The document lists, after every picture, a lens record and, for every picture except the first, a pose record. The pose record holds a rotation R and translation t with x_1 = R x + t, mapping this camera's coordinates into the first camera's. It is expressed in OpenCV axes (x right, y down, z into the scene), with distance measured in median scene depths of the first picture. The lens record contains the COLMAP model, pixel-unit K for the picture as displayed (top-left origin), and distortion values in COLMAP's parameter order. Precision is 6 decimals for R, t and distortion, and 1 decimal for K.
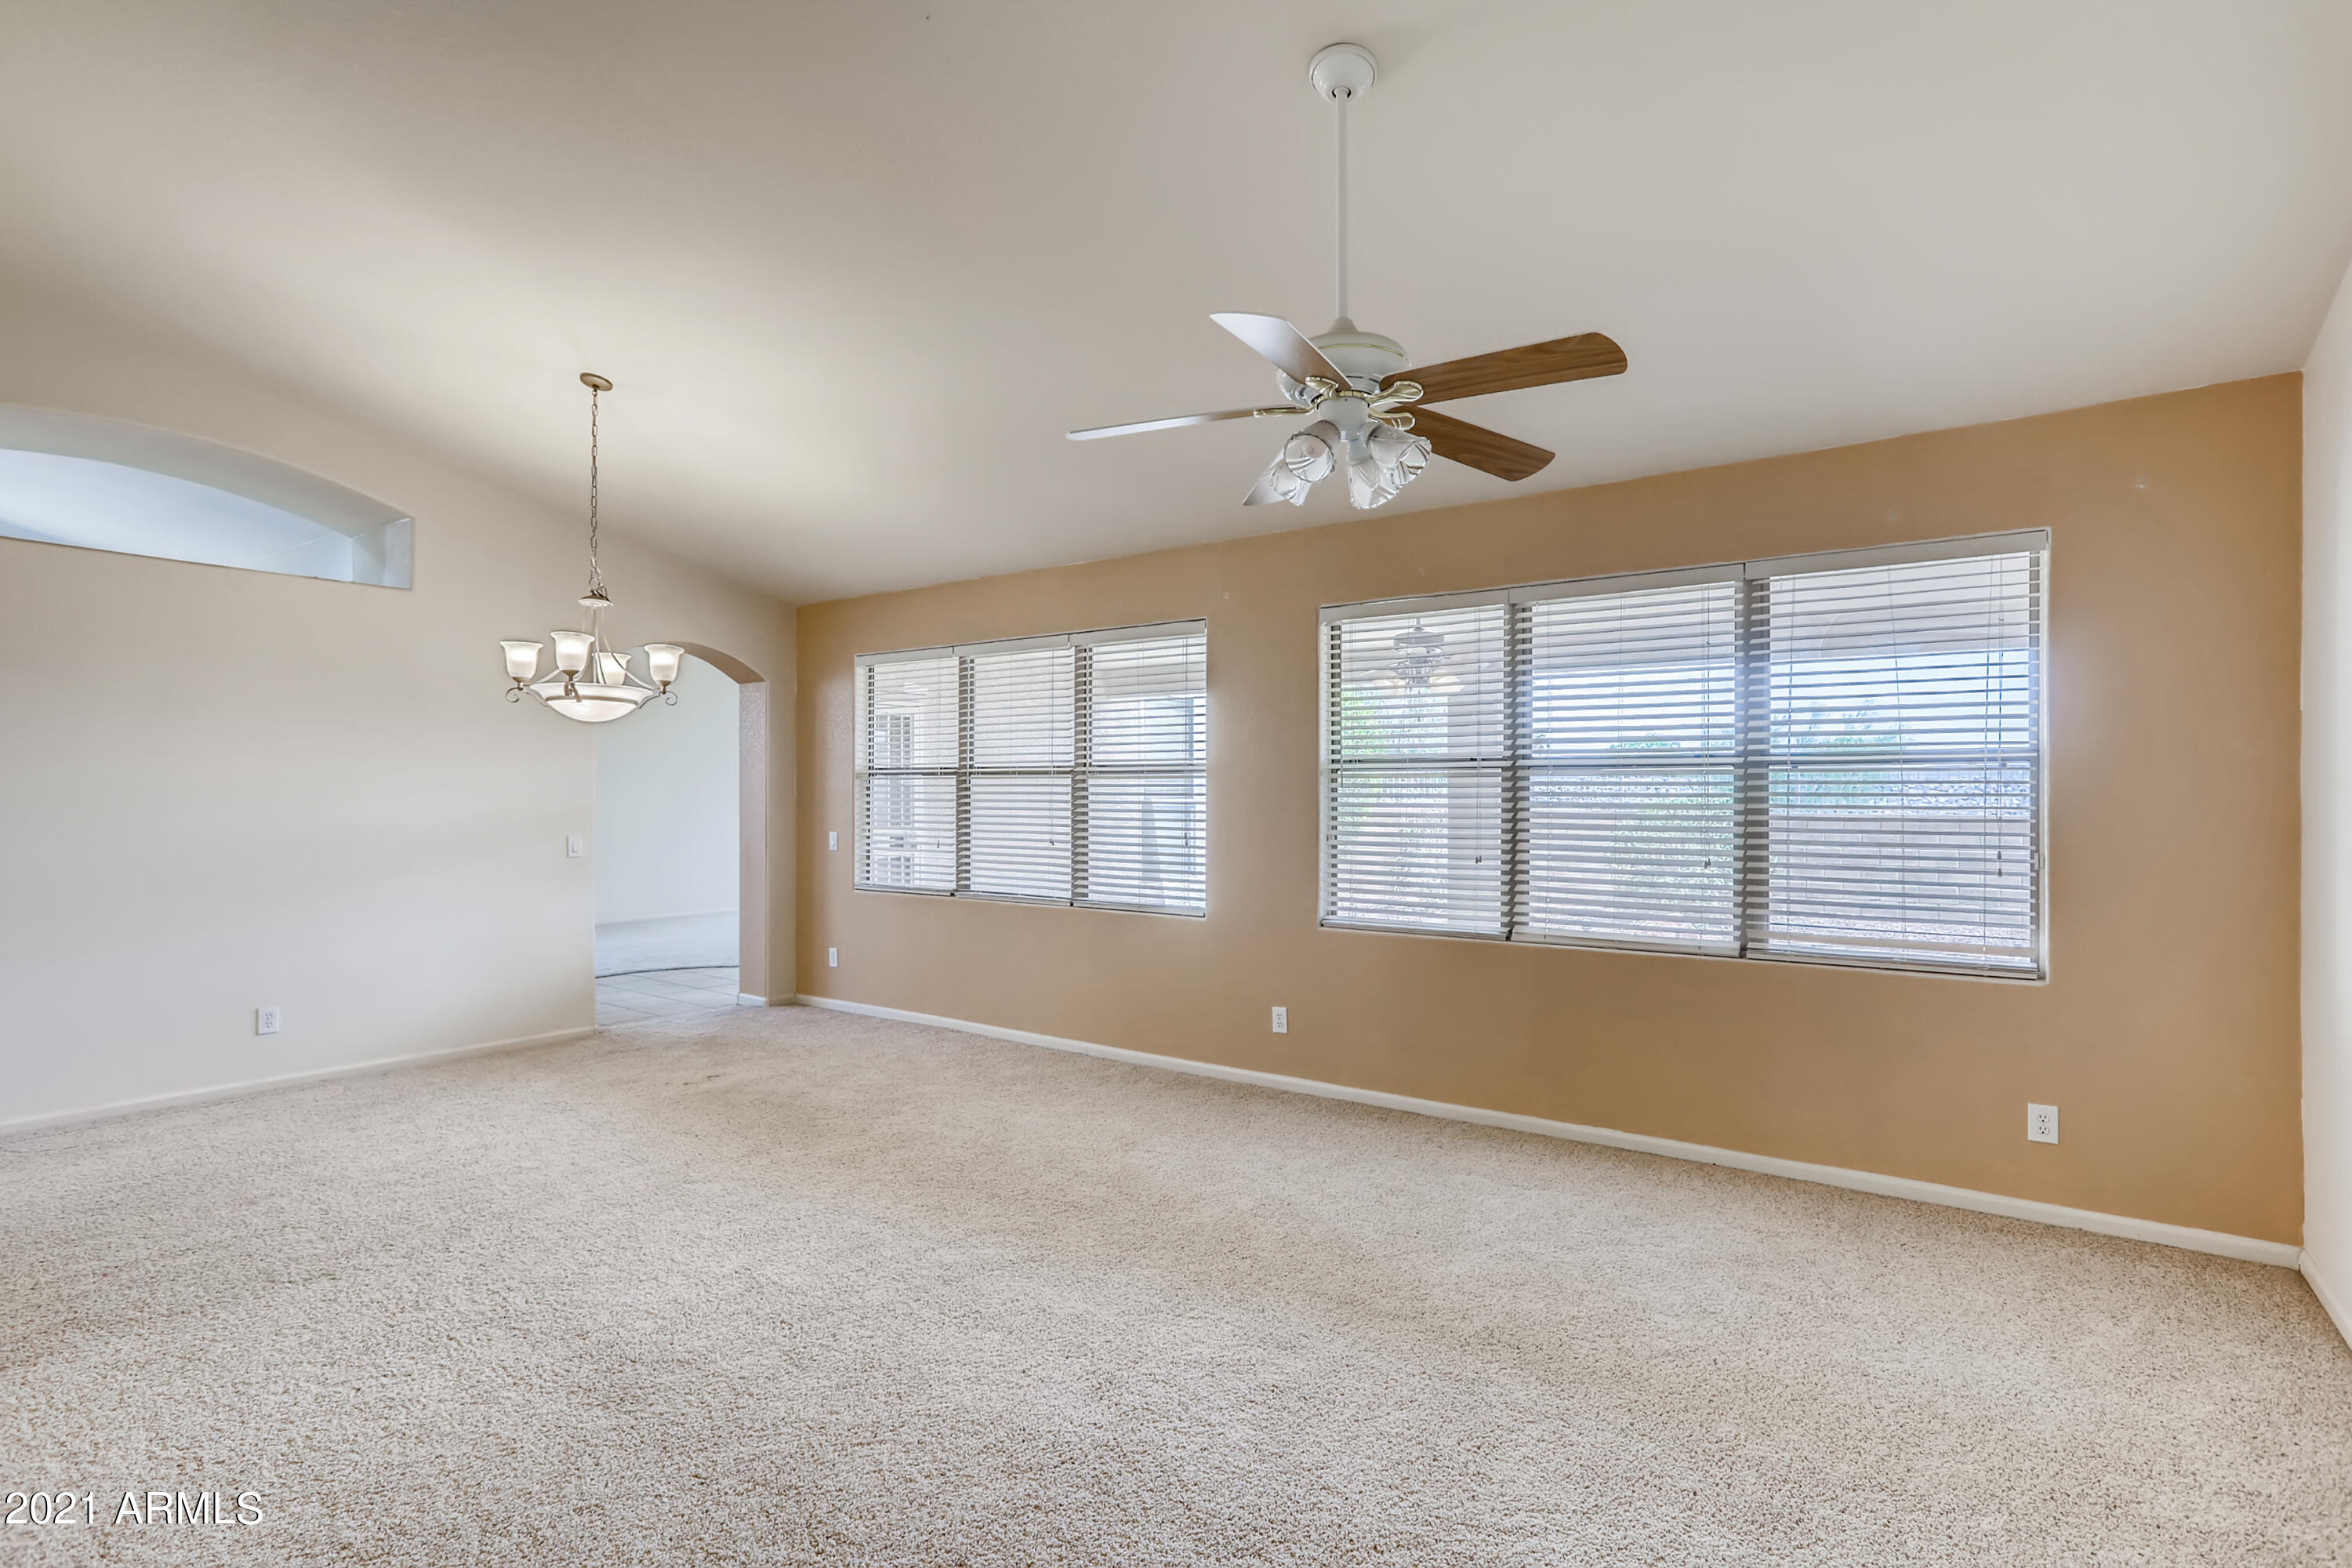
lens RADIAL K [[1149.0, 0, 1176.0], [0, 1149.0, 784.0], [0, 0, 1]] dist [-0.015903, 0.015454]
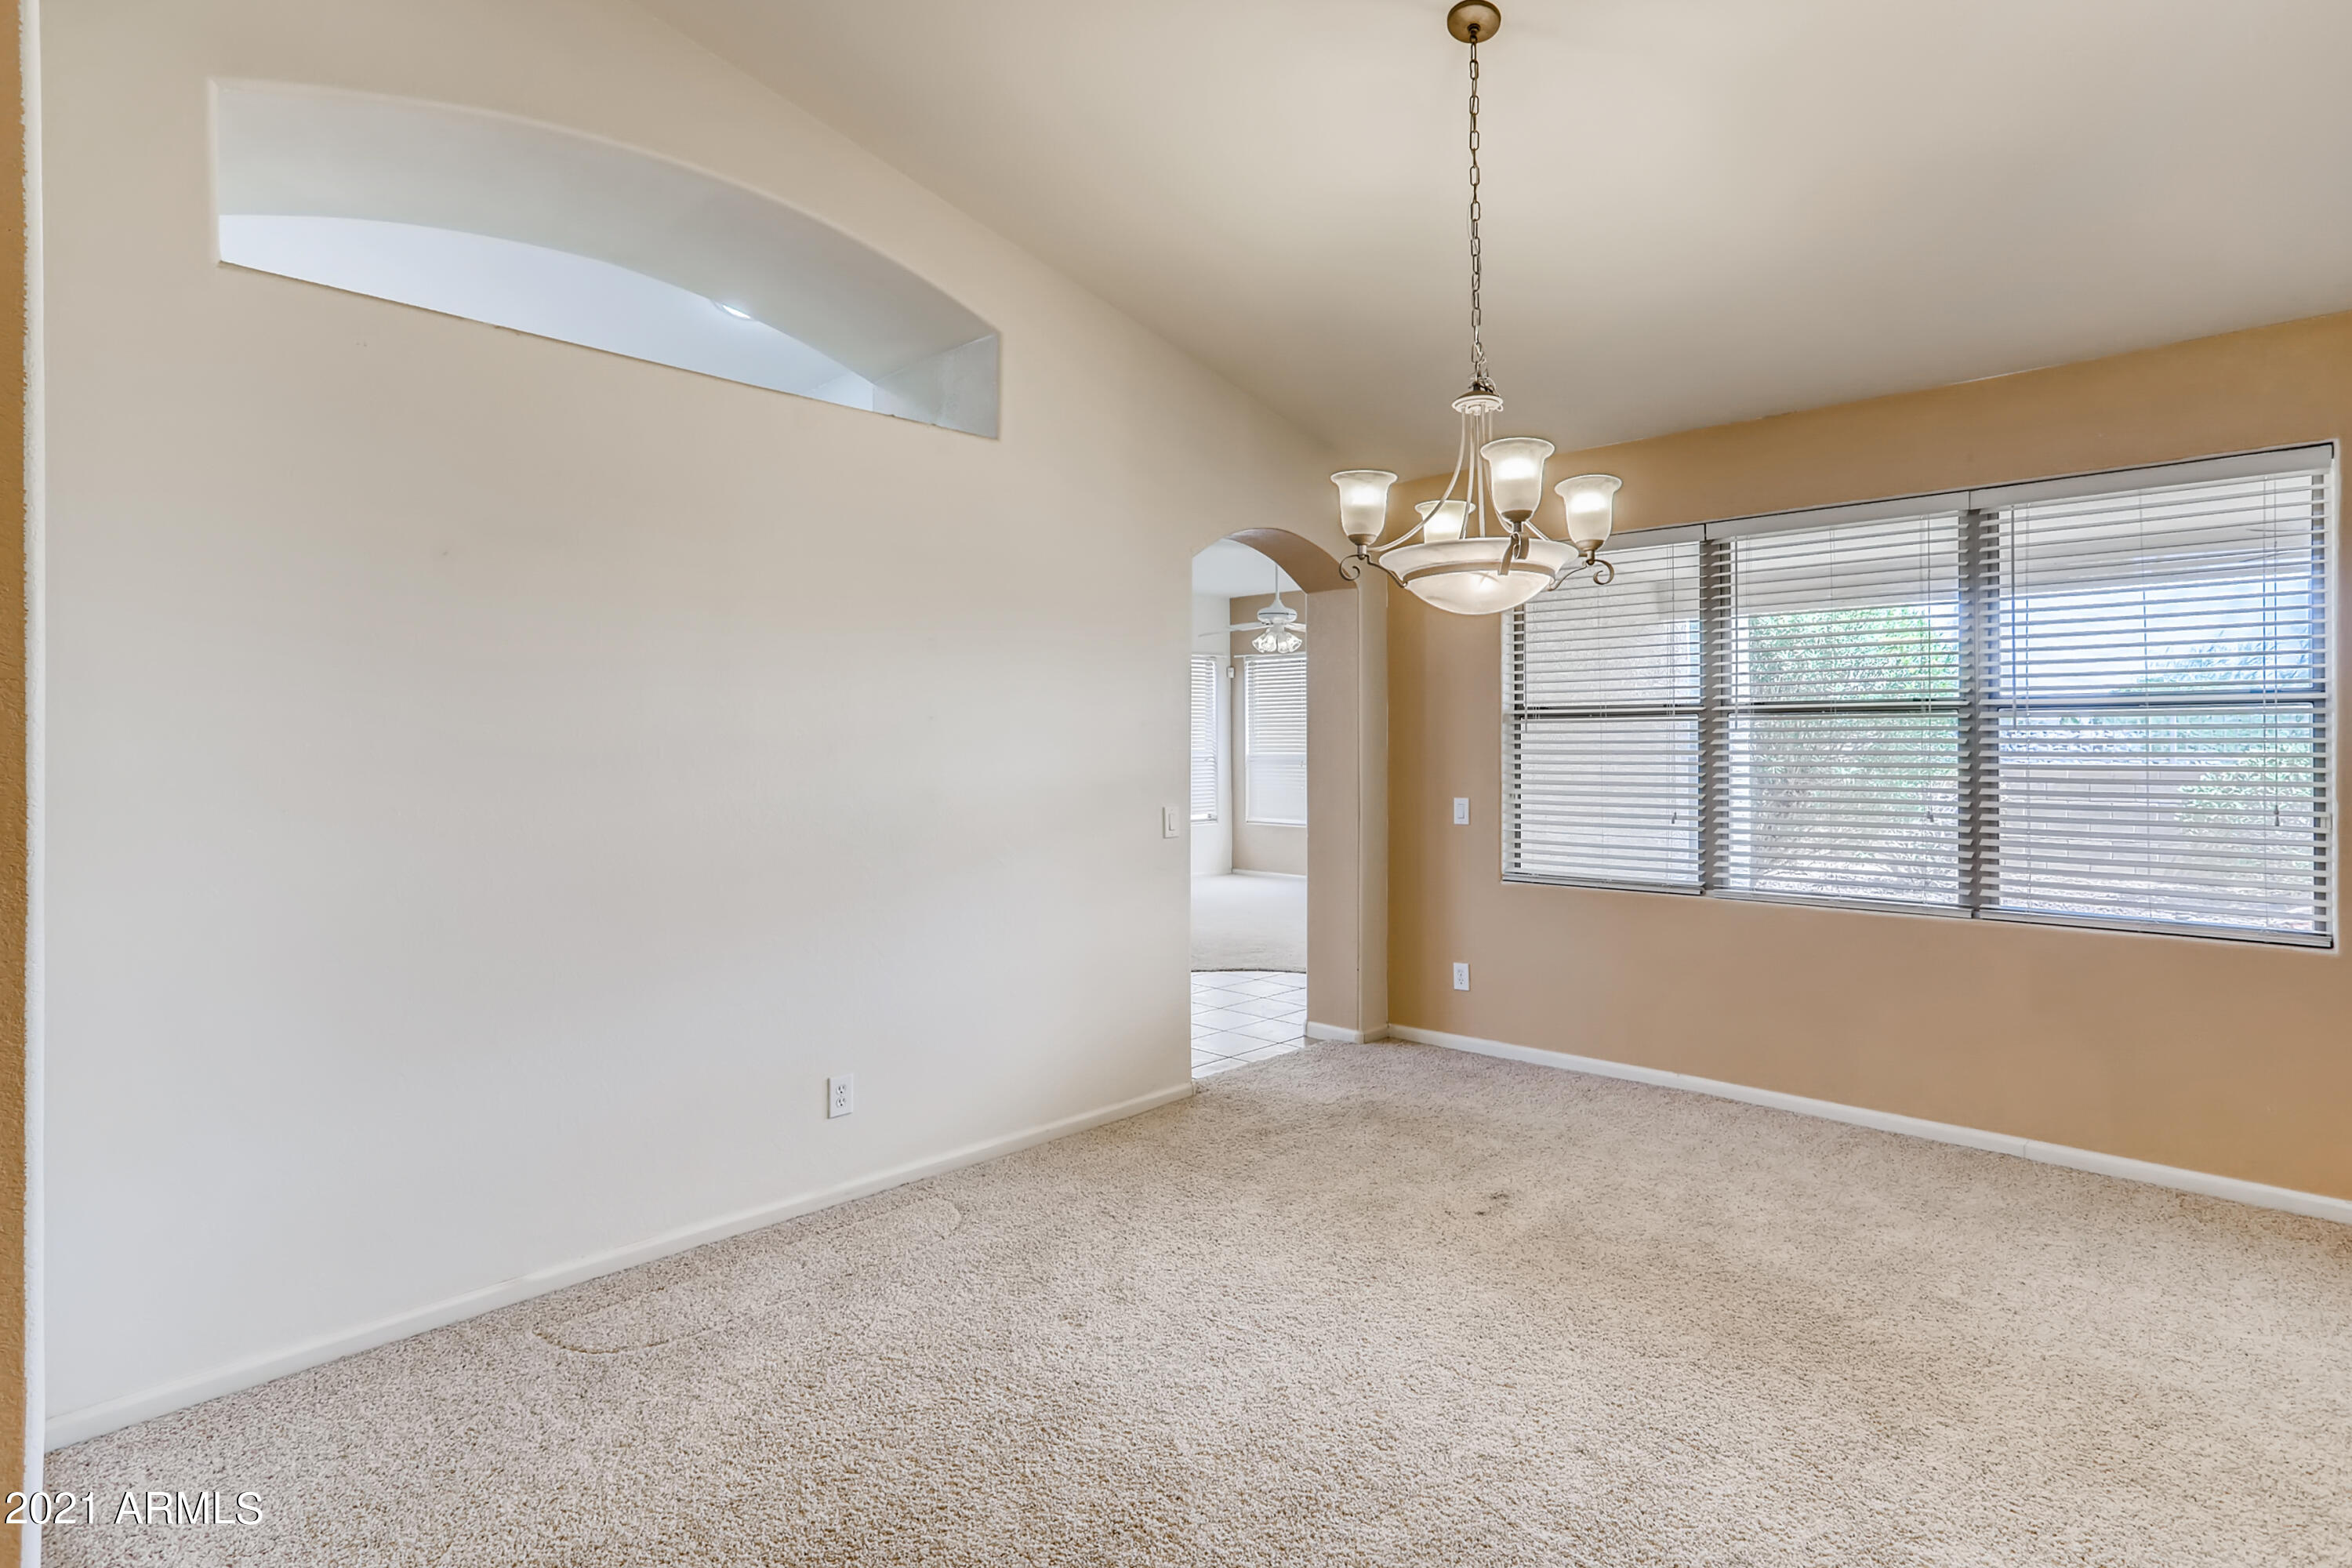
lens RADIAL K [[1169.2, 0, 1175.1], [0, 1169.2, 752.1], [0, 0, 1]] dist [-0.108010, 0.060619]
pose [[0.991622, -0.003056, -0.129141, -0.375937], [0.005287, 0.999843, 0.016940, 0.000935], [0.129069, -0.017481, 0.991482, 0.275131]]
